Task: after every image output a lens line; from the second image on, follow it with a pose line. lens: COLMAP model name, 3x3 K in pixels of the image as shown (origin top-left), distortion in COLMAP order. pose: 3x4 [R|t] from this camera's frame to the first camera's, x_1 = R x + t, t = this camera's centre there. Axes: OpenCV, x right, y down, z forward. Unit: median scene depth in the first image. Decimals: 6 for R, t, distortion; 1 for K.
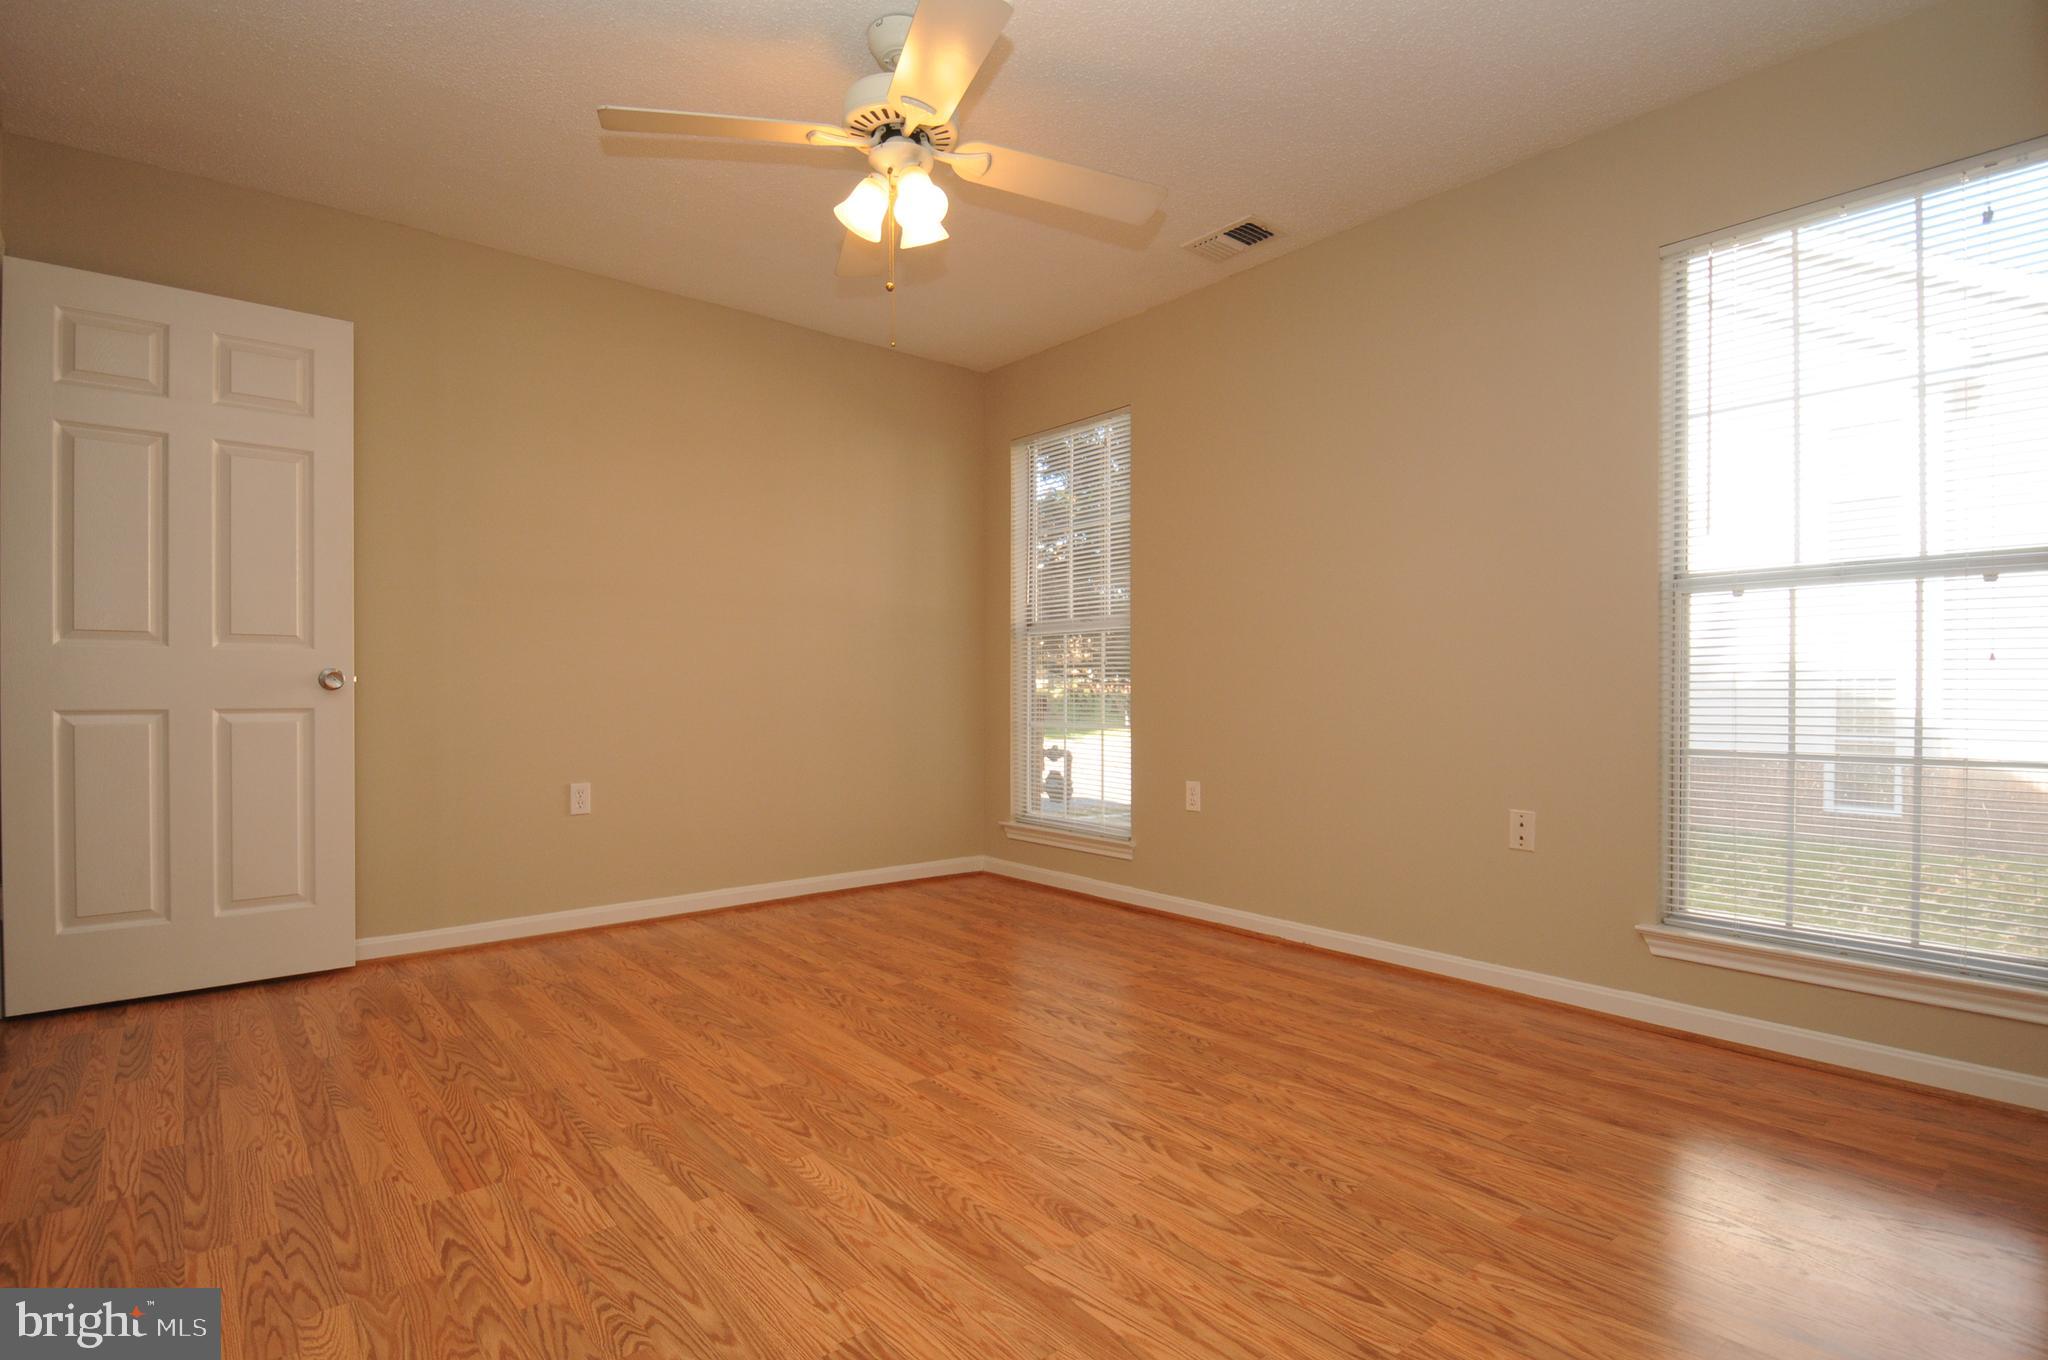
lens RADIAL K [[1020.6, 0, 1024.0], [0, 1020.6, 680.0], [0, 0, 1]] dist [0.015159, -0.023318]
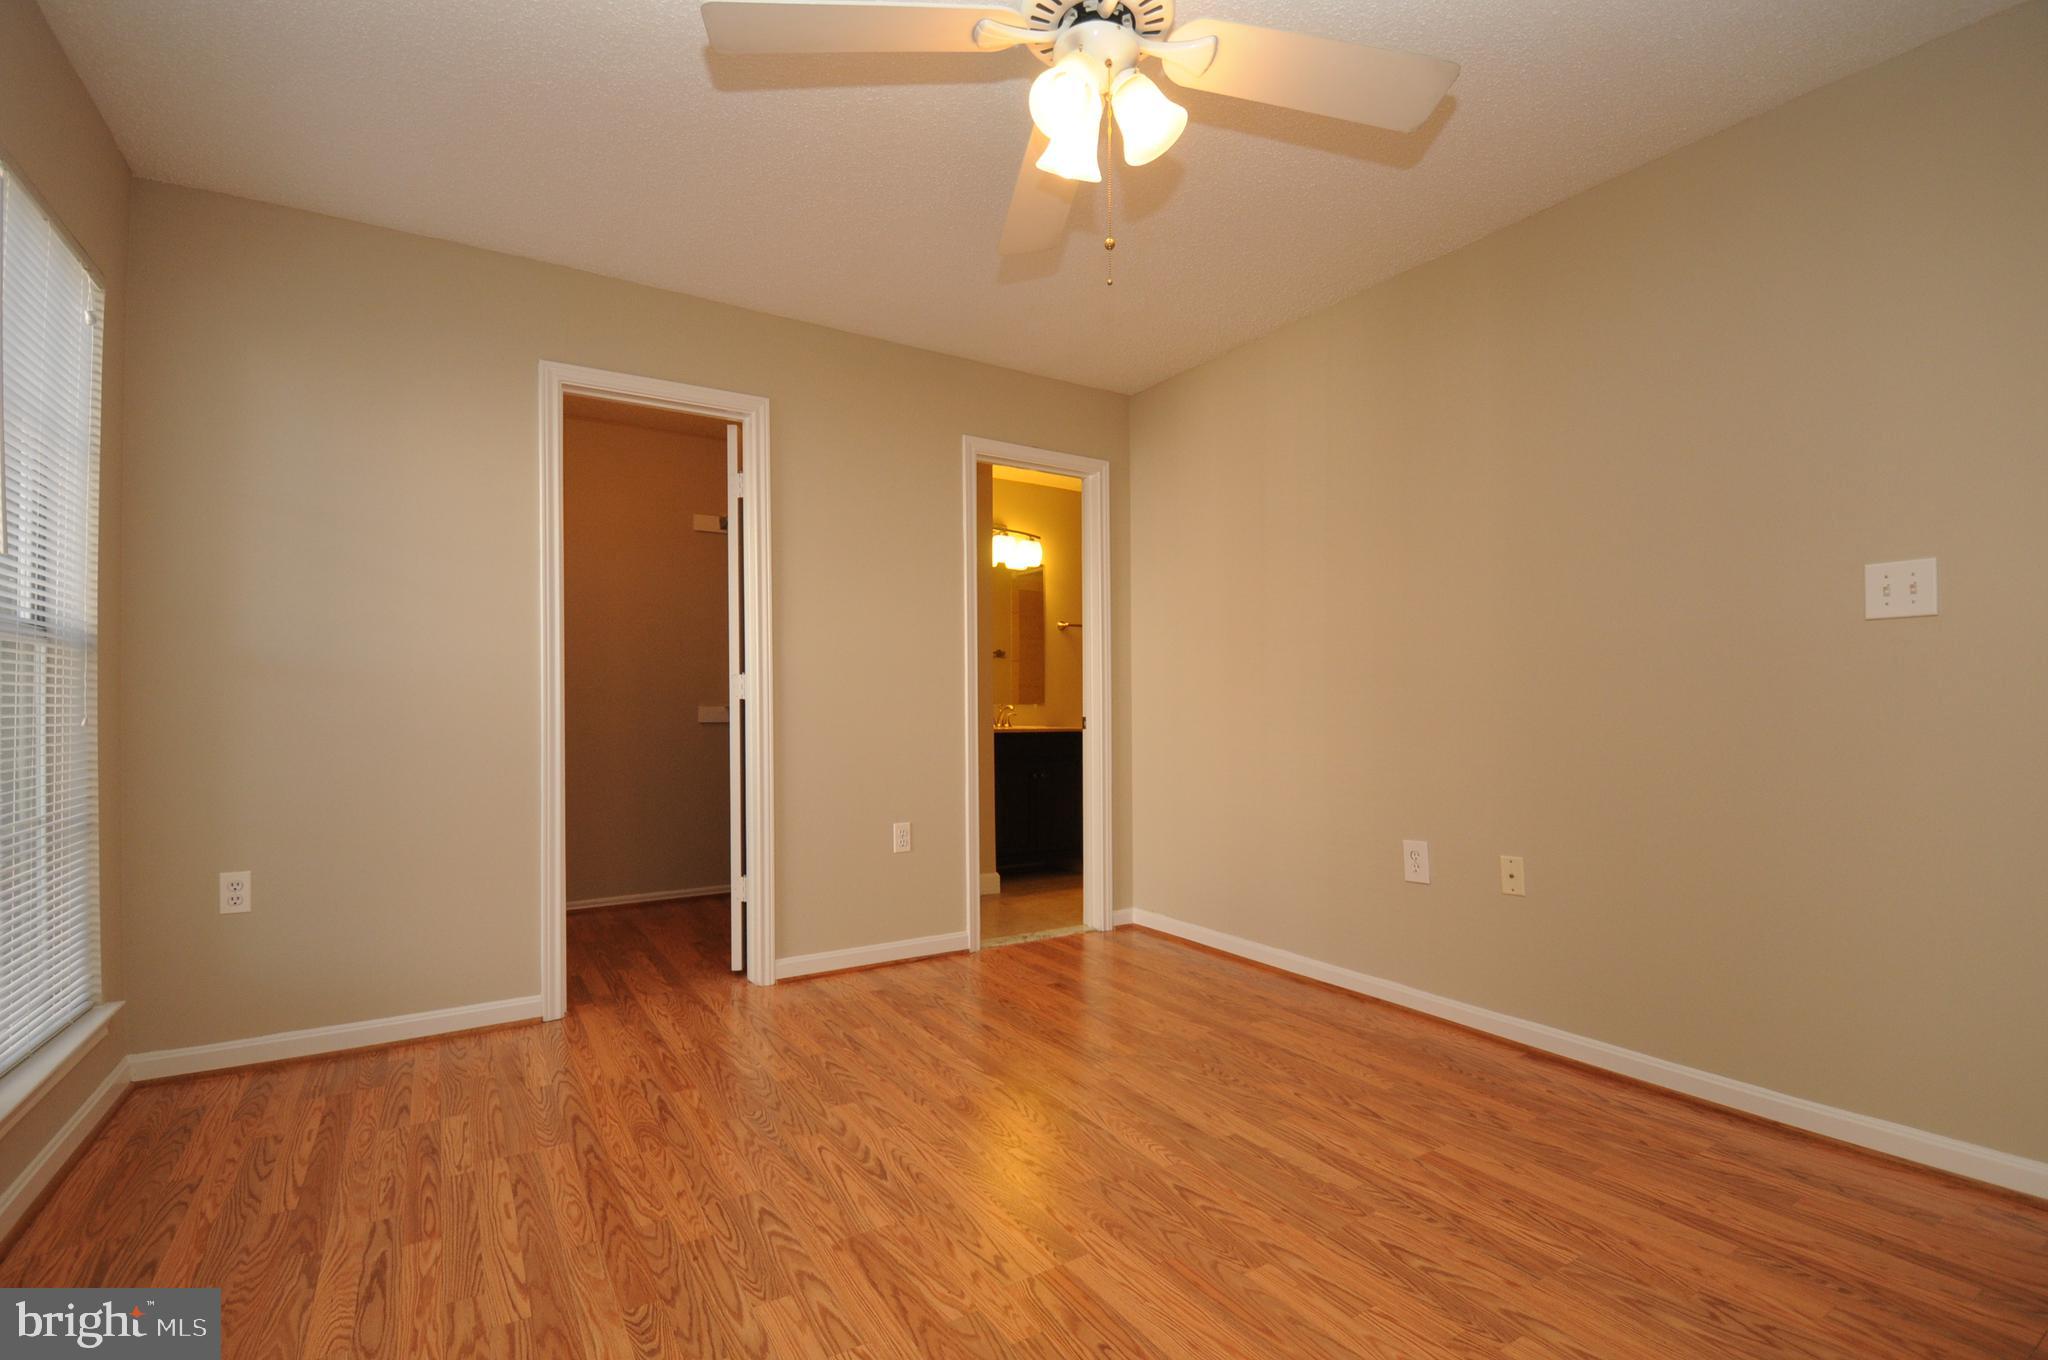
lens RADIAL K [[912.5, 0, 1024.0], [0, 912.5, 680.0], [0, 0, 1]] dist [0.000170, -0.012306]
pose [[-0.991477, 0.004357, 0.130206, -0.165045], [-0.000415, 0.999330, -0.036598, -0.031622], [-0.130279, -0.036341, -0.990811, 1.796066]]
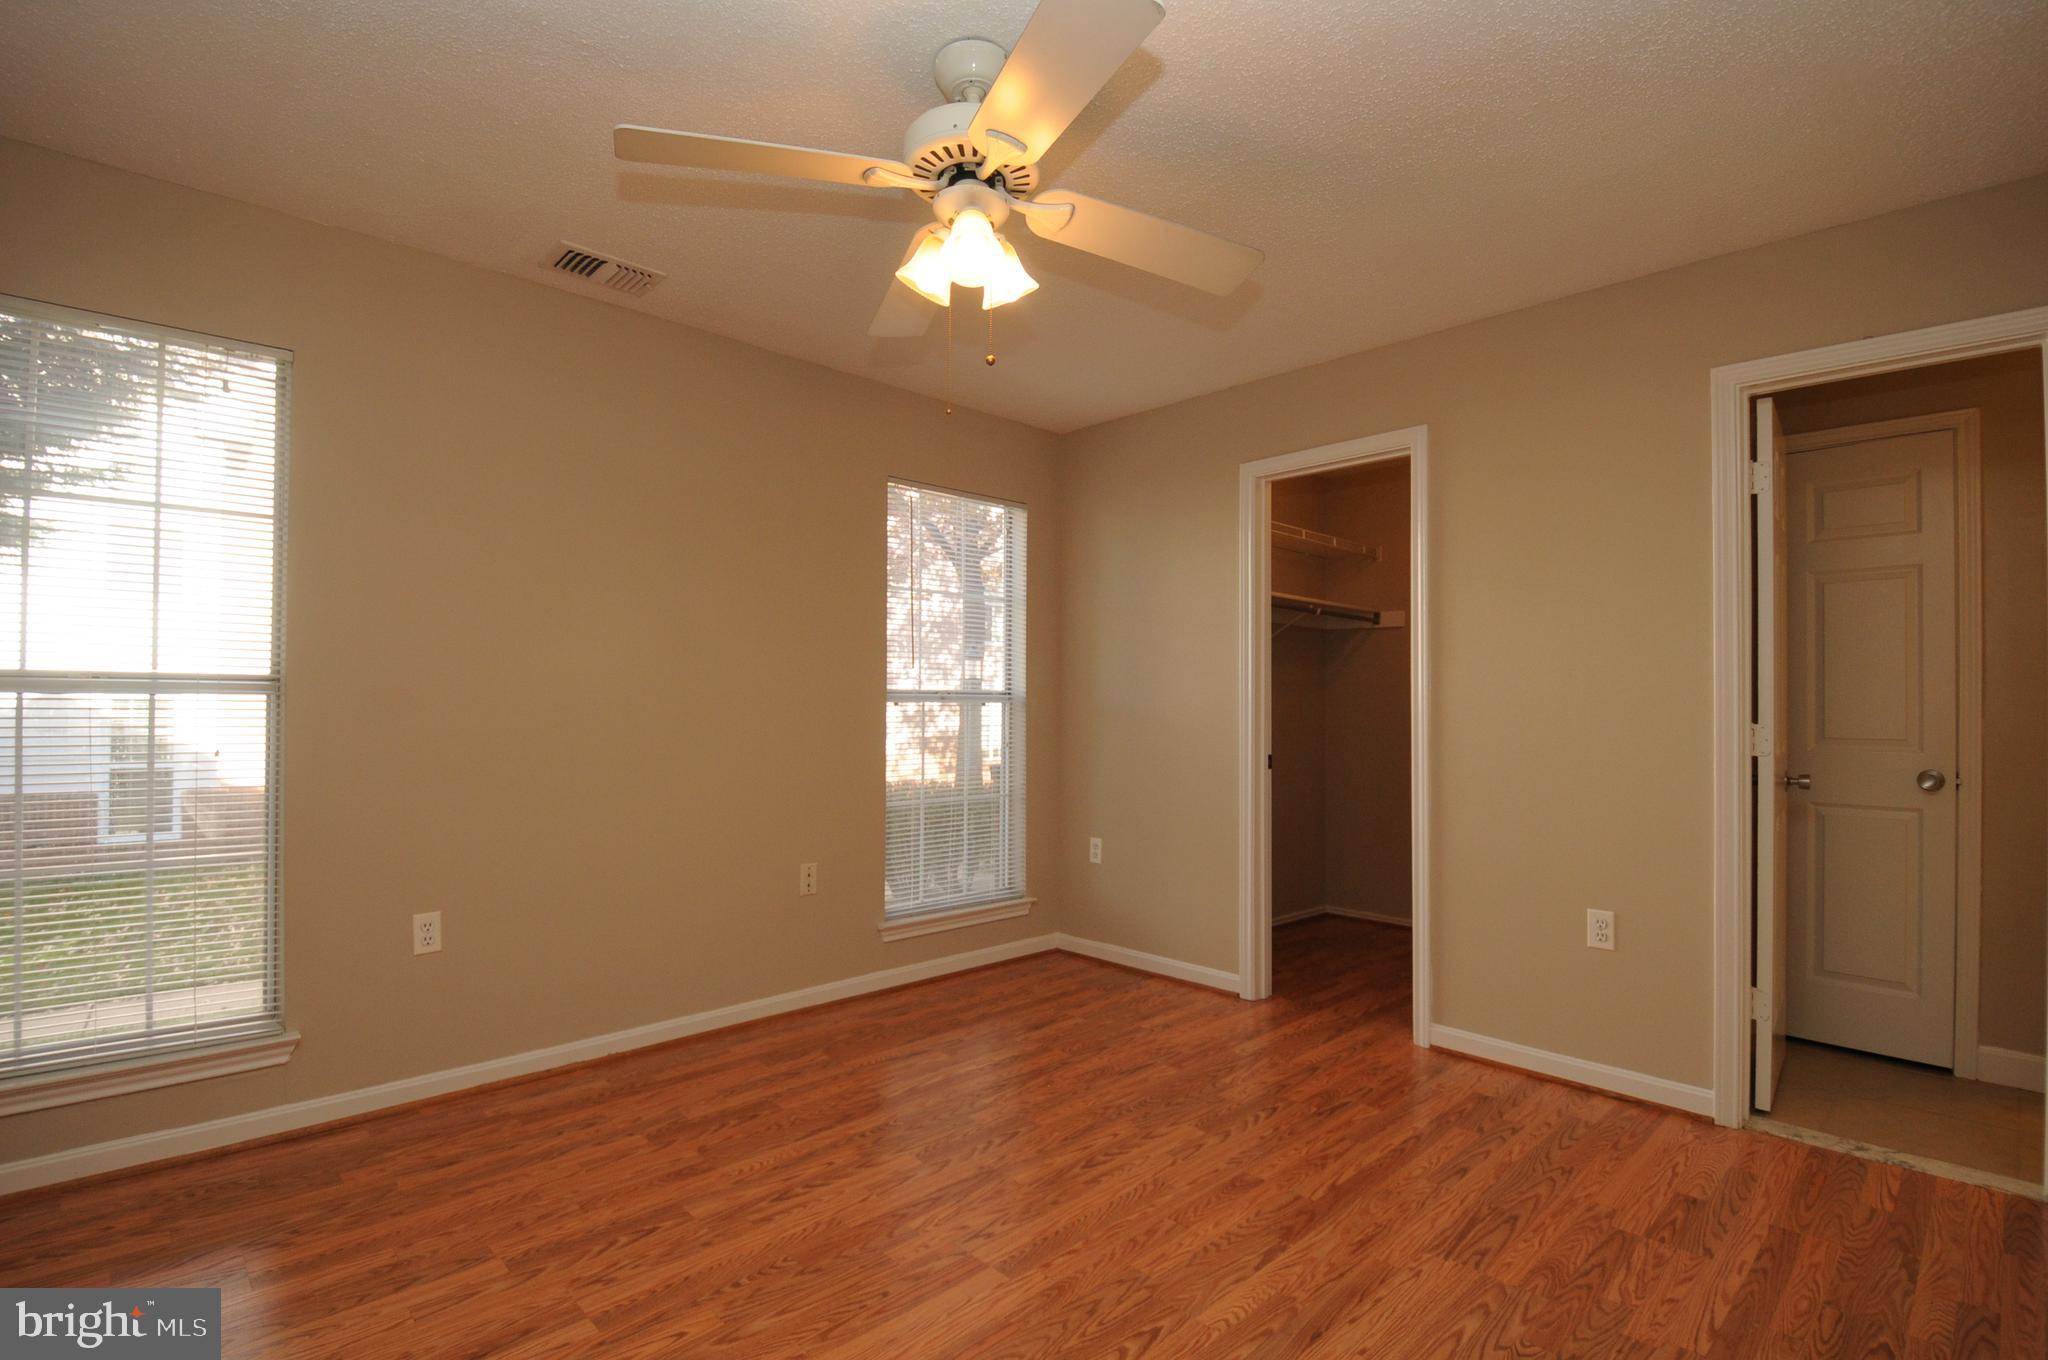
lens RADIAL K [[948.9, 0, 1024.0], [0, 948.9, 680.0], [0, 0, 1]] dist [0.013272, -0.024378]
pose [[-0.074923, 0.024763, 0.996882, -0.979544], [-0.017698, 0.999501, -0.026159, -0.104047], [-0.997032, -0.019602, -0.074447, 1.096893]]
